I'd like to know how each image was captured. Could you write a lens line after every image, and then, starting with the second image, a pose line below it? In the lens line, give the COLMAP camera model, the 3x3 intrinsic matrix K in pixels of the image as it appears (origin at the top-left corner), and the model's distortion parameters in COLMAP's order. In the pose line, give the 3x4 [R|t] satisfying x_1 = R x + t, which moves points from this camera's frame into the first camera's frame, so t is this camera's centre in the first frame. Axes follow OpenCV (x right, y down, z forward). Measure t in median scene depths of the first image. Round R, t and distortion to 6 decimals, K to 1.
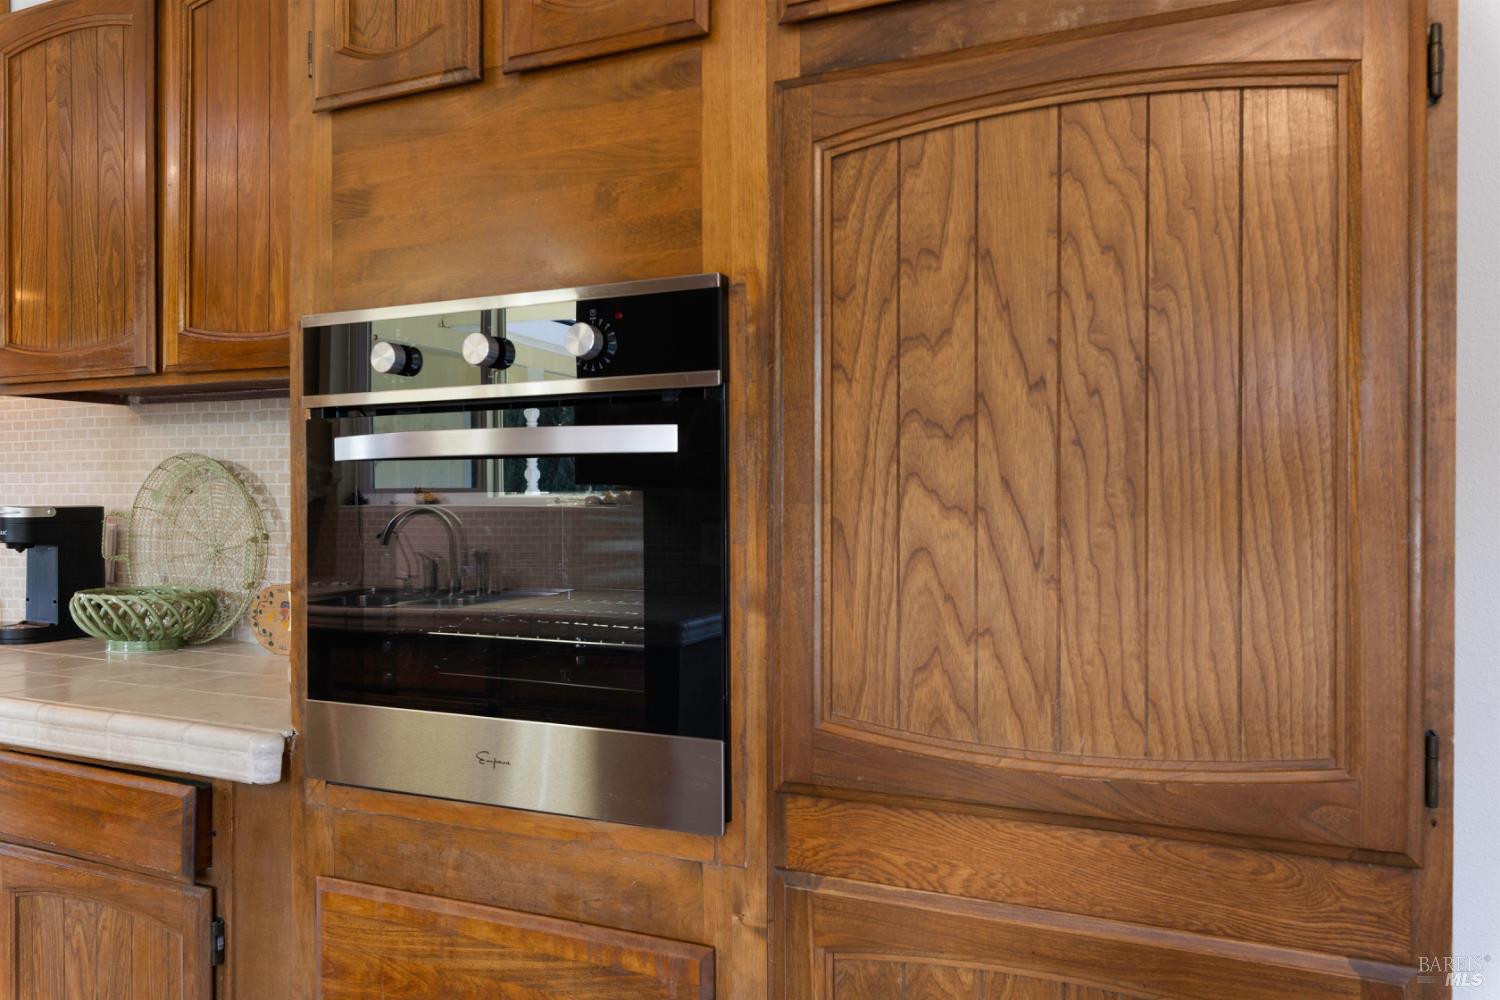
lens RADIAL K [[1074.9, 0, 752.9], [0, 1074.9, 507.7], [0, 0, 1]] dist [0.005673, 0.003947]
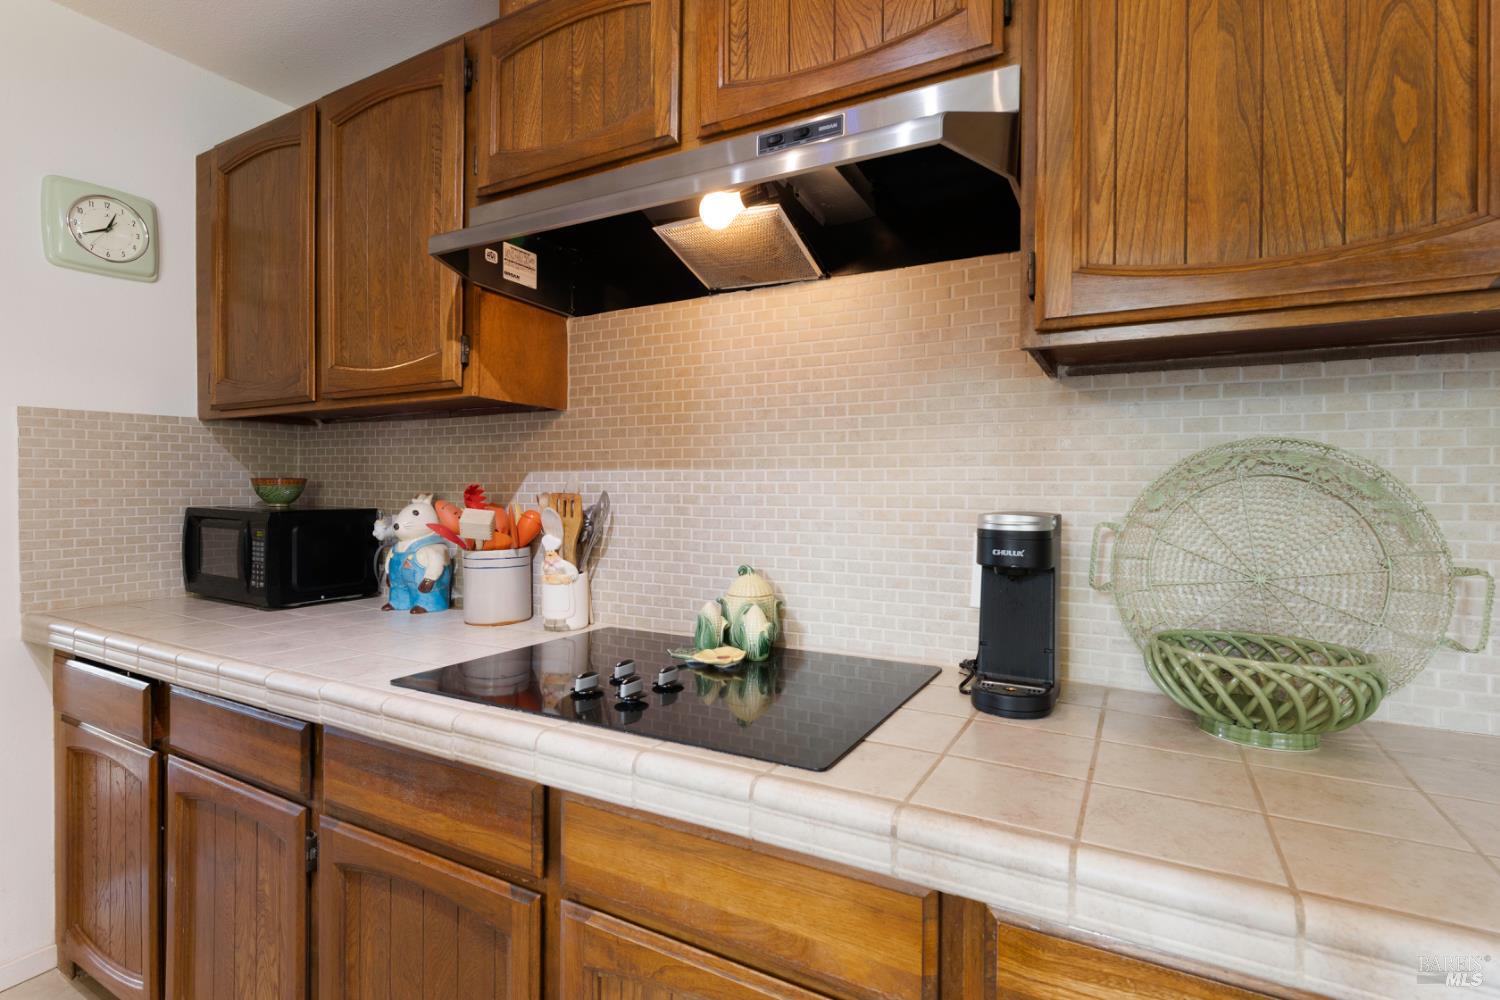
lens RADIAL K [[720.2, 0, 747.2], [0, 720.2, 493.8], [0, 0, 1]] dist [-0.000509, -0.000194]
pose [[0.997333, 0.008219, -0.072518, -0.825588], [-0.008947, 0.999913, -0.009731, -0.009406], [0.072431, 0.010354, 0.997320, 0.537621]]
